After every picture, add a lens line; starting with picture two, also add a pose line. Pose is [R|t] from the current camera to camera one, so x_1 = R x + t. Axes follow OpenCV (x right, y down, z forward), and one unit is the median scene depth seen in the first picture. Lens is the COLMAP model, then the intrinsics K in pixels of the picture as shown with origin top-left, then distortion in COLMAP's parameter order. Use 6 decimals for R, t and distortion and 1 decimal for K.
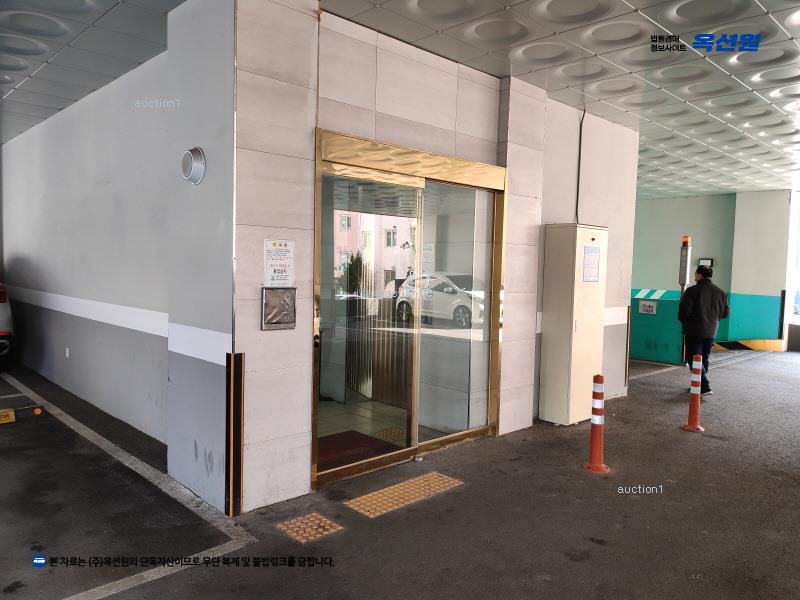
lens RADIAL K [[598.4, 0, 400.0], [0, 598.4, 300.0], [0, 0, 1]] dist [0.003505, -0.004075]
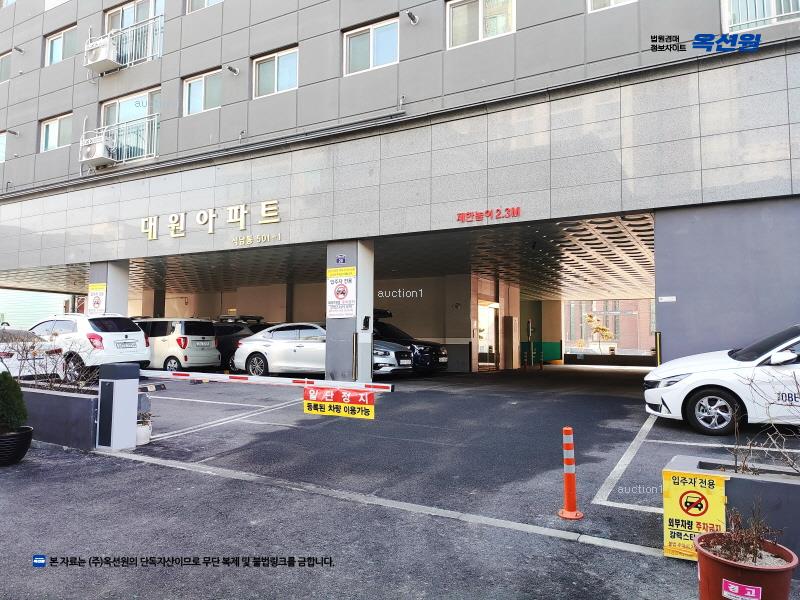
lens RADIAL K [[598.4, 0, 400.0], [0, 598.4, 300.0], [0, 0, 1]] dist [0.003505, -0.004075]
pose [[0.953599, 0.004559, 0.301046, -1.243977], [0.034578, 0.991611, -0.124545, 0.179161], [-0.299088, 0.129175, 0.945442, -1.950344]]
